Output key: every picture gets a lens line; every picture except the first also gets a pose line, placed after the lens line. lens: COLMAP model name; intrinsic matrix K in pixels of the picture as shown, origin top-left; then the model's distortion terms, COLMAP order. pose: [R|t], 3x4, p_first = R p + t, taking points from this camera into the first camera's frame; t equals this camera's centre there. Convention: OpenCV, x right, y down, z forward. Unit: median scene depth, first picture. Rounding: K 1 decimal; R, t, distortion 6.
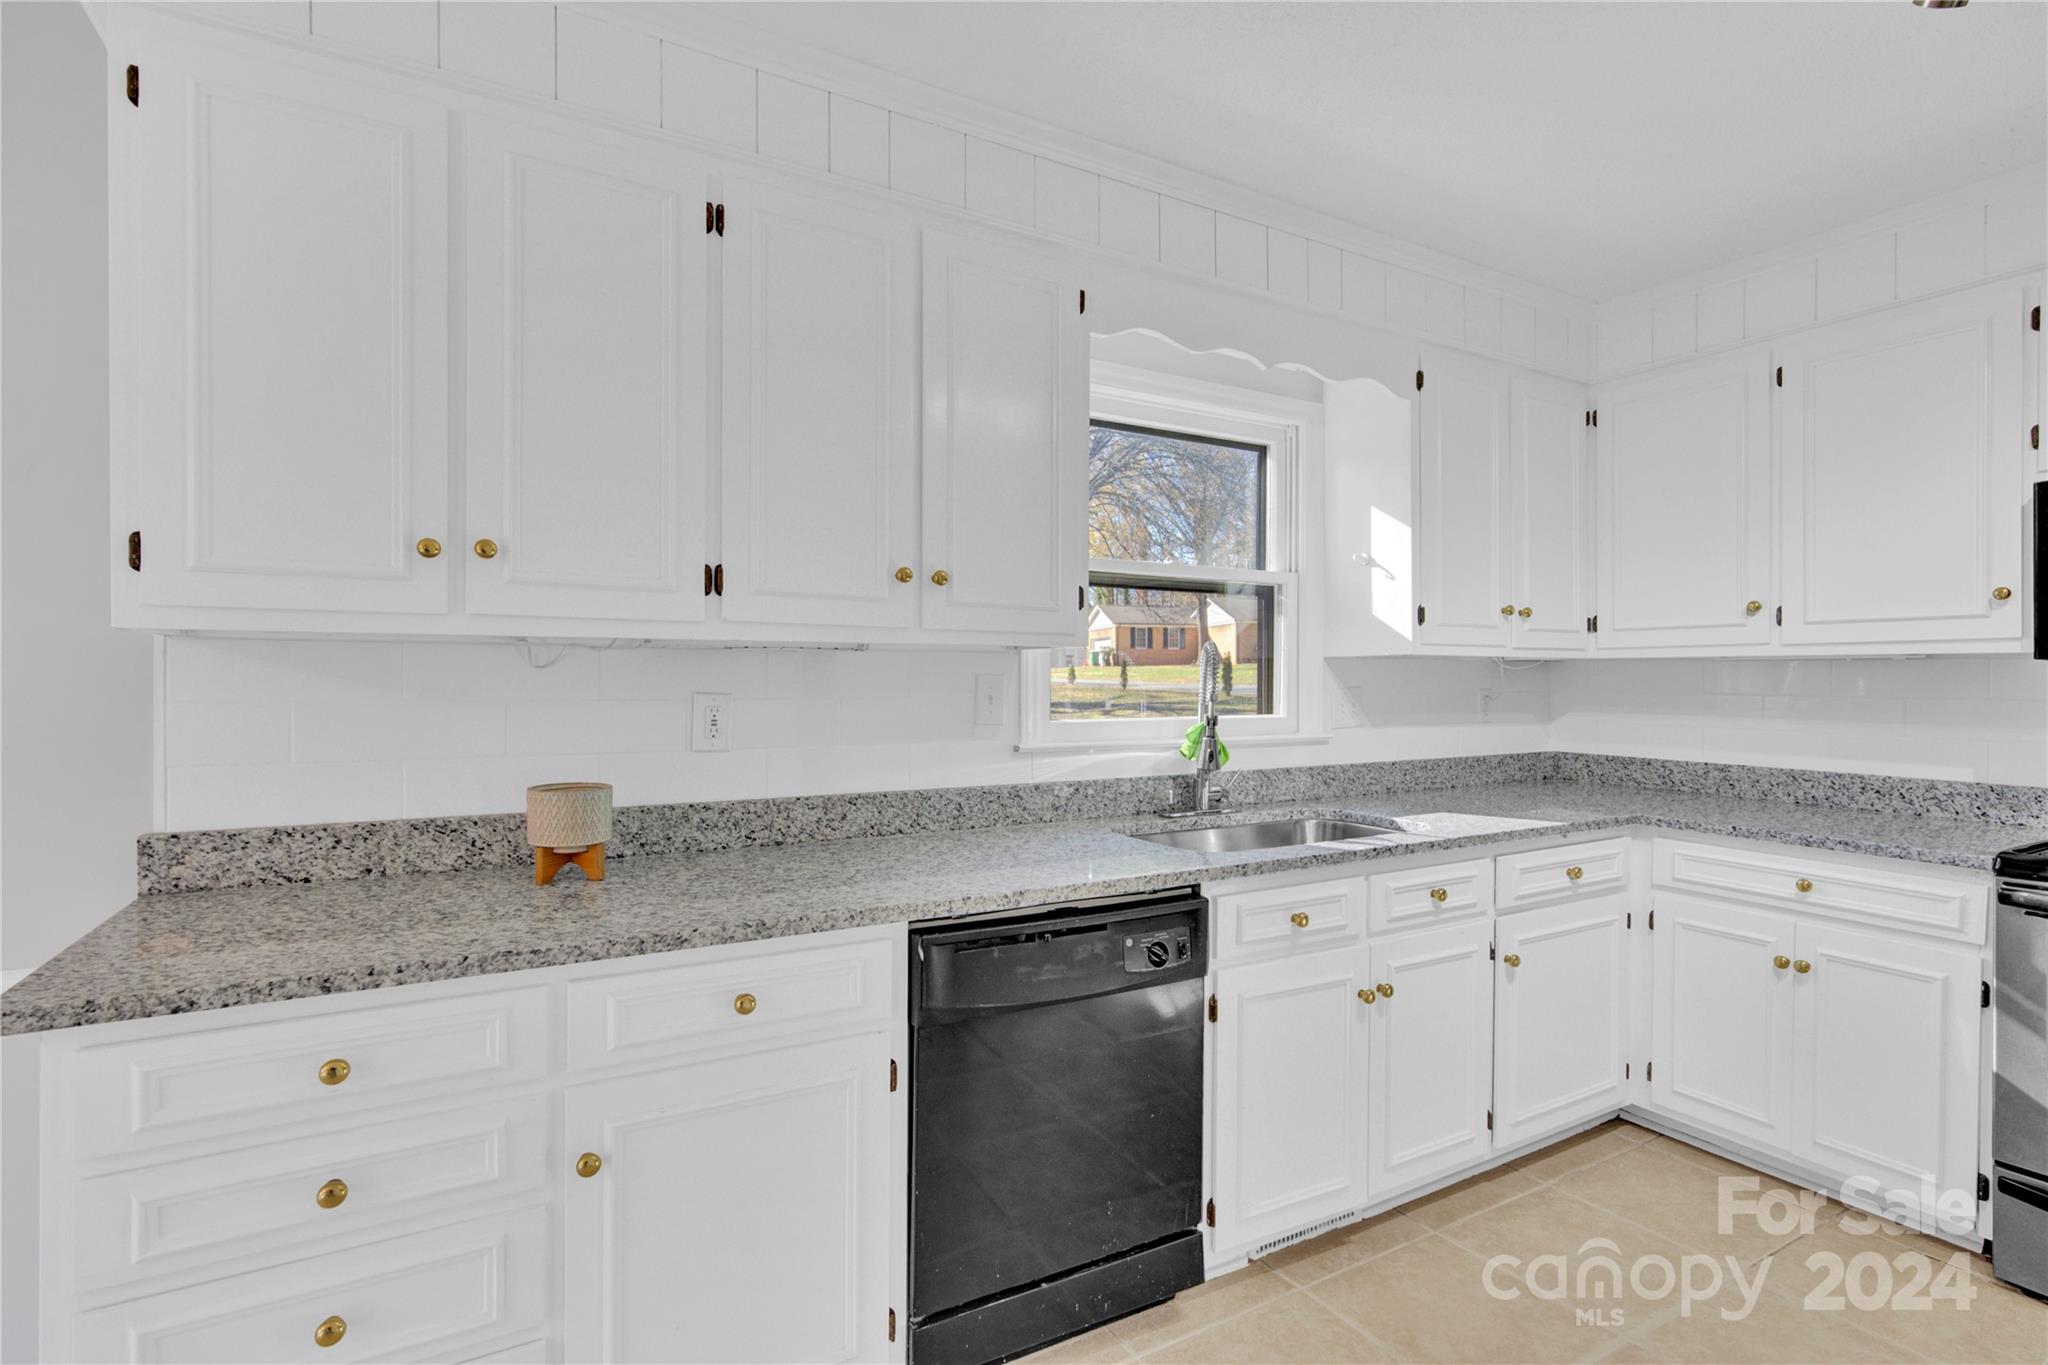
lens RADIAL K [[952.9, 0, 1029.8], [0, 952.9, 686.7], [0, 0, 1]] dist [-0.004451, 0.003520]
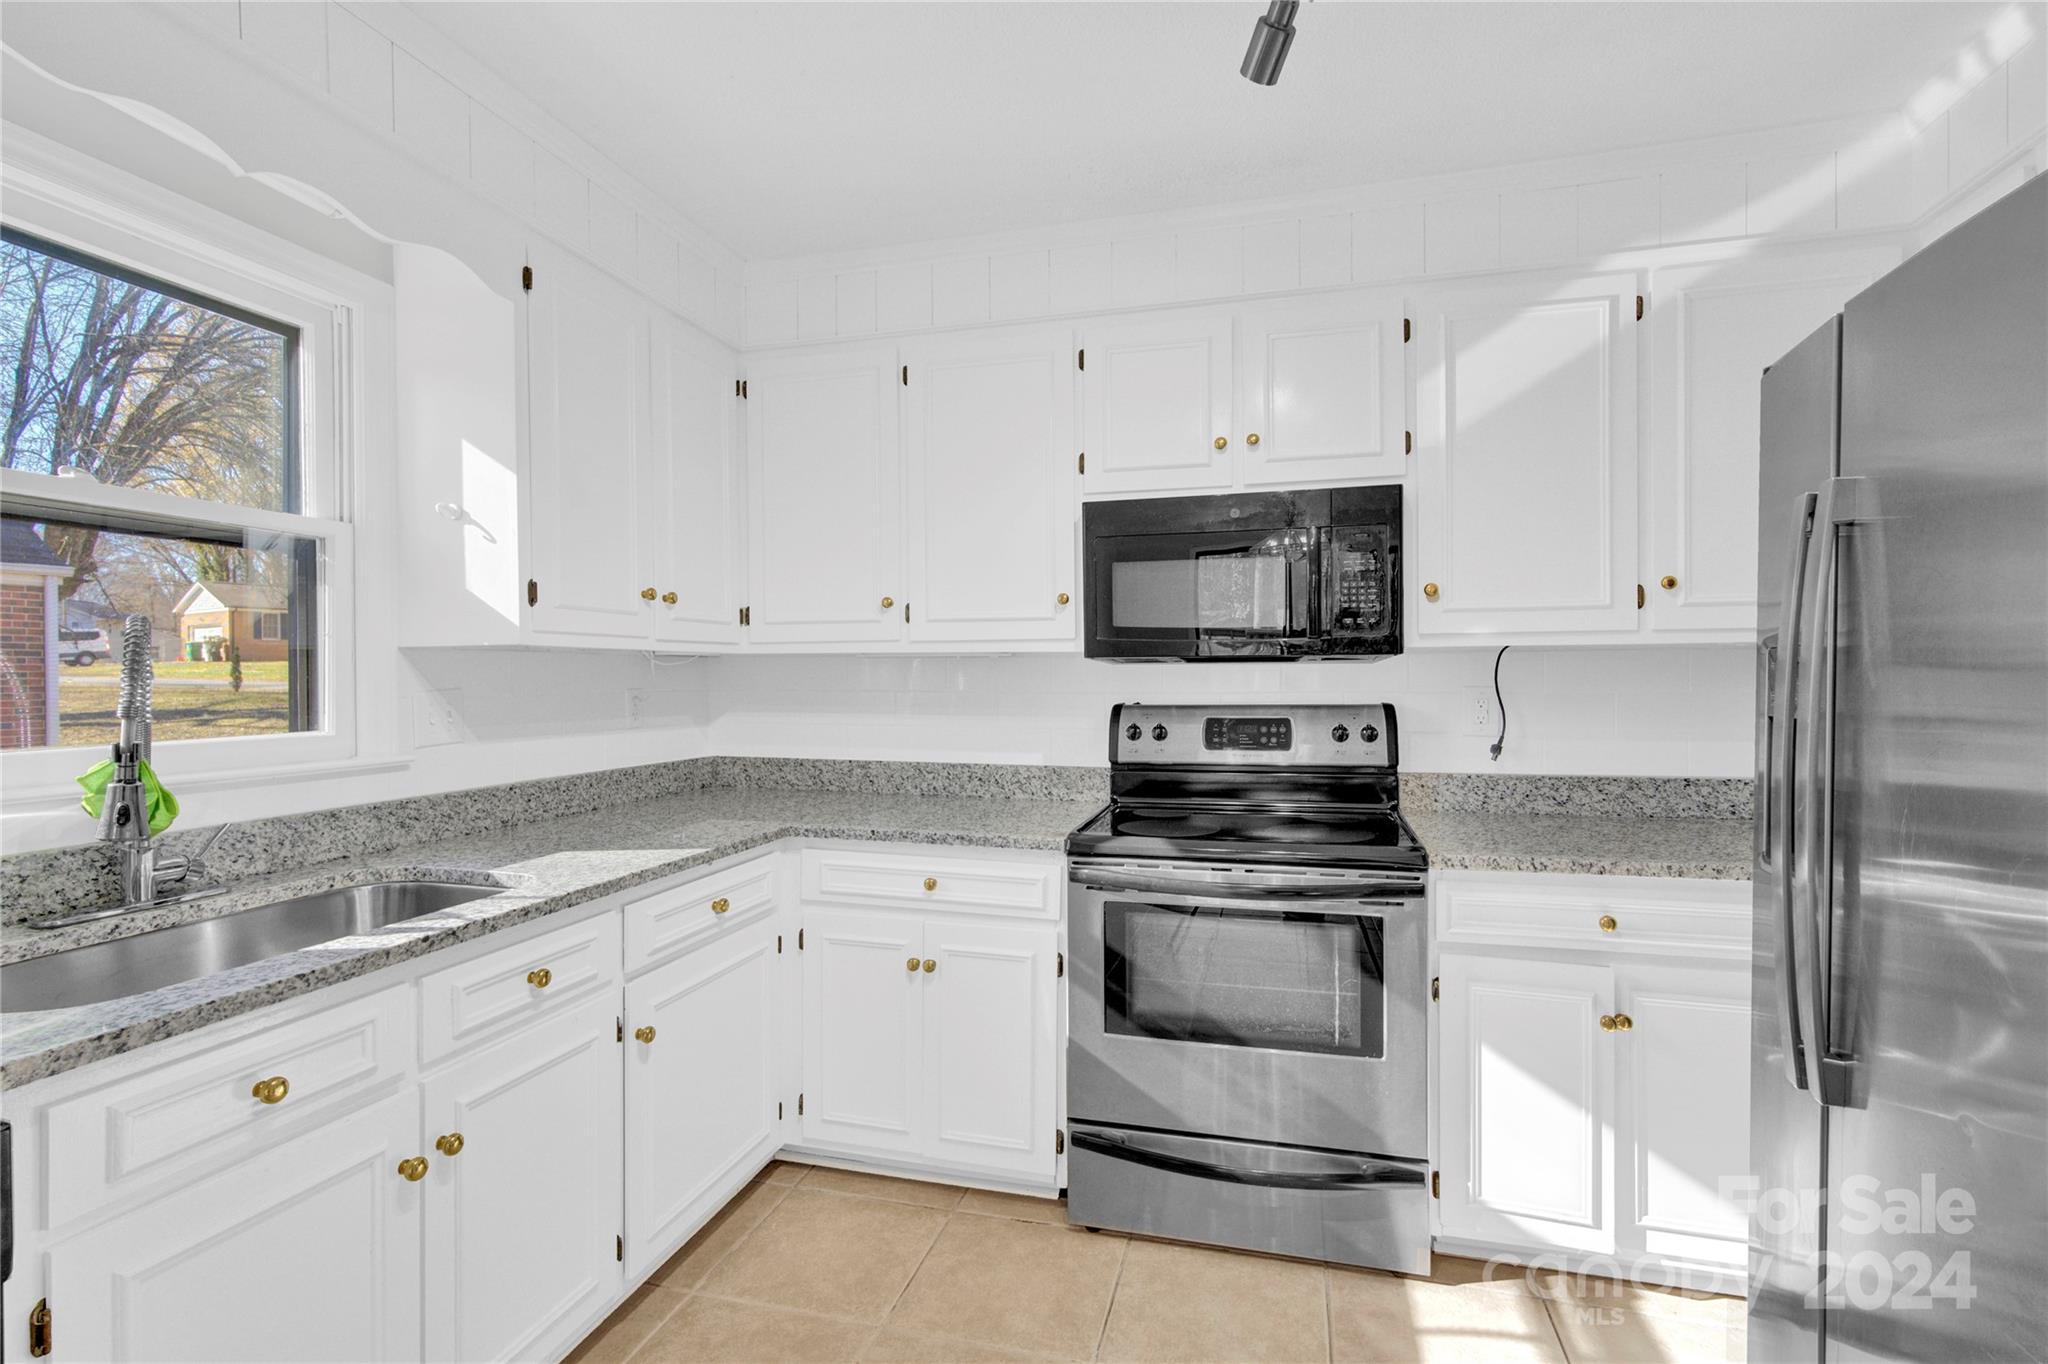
lens RADIAL K [[948.6, 0, 970.9], [0, 948.6, 687.6], [0, 0, 1]] dist [0.000320, 0.000136]
pose [[0.740619, -0.012154, 0.671815, 0.183003], [0.009712, 0.999926, 0.007384, -0.002420], [-0.671855, 0.001056, 0.740682, 0.238420]]
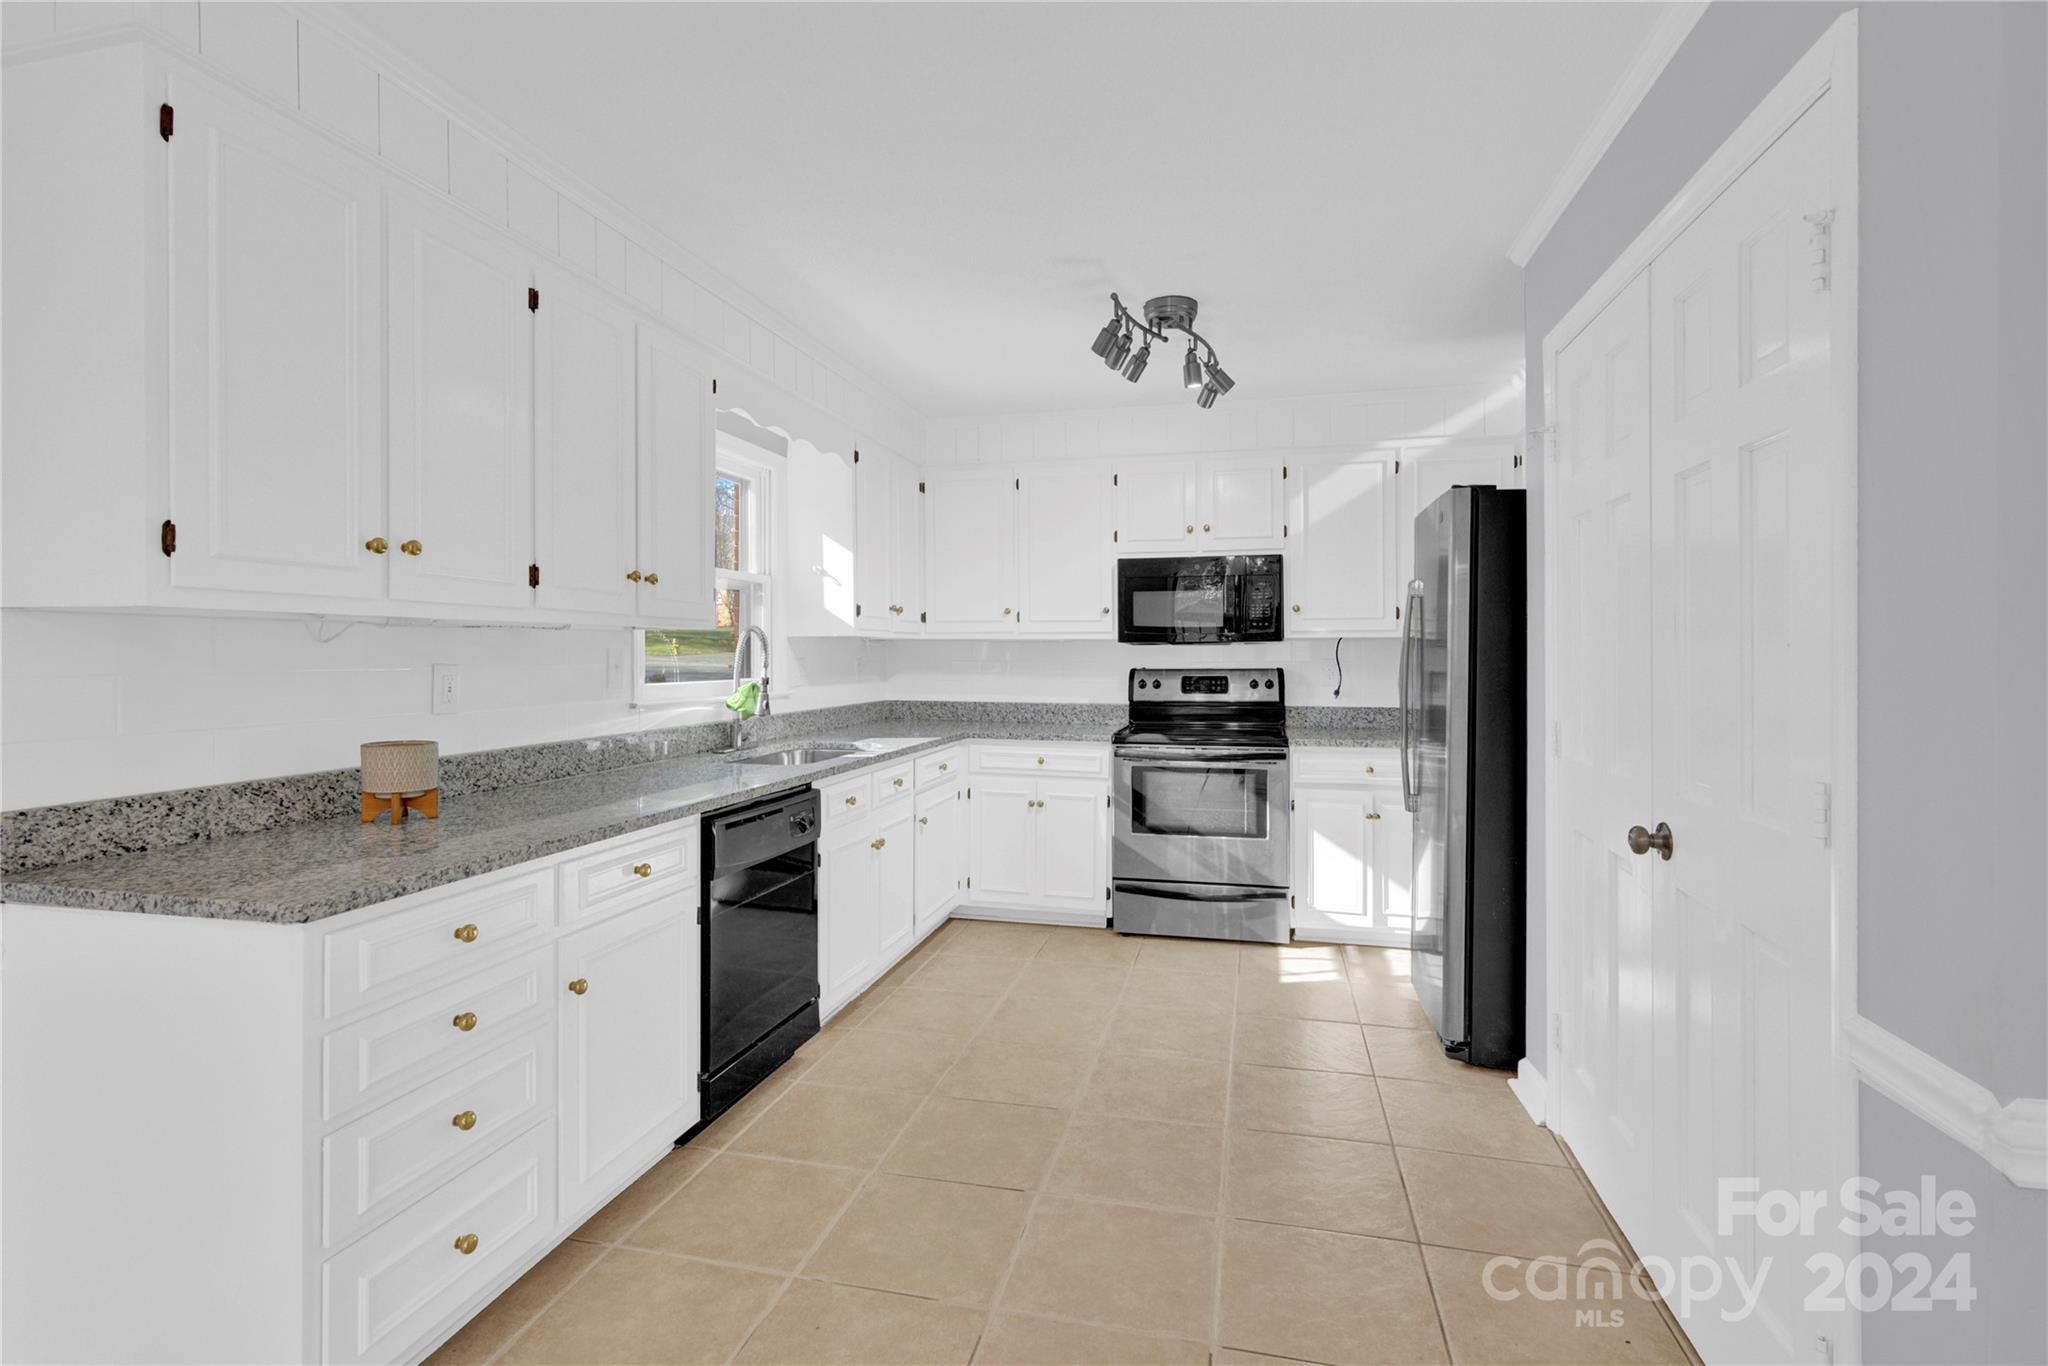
lens RADIAL K [[962.6, 0, 1032.3], [0, 962.6, 655.0], [0, 0, 1]] dist [-0.000685, 0.000242]
pose [[0.676229, -0.003228, 0.736684, -0.605675], [0.007464, 0.999969, -0.002470, 0.002955], [-0.736654, 0.007169, 0.676232, -0.283207]]
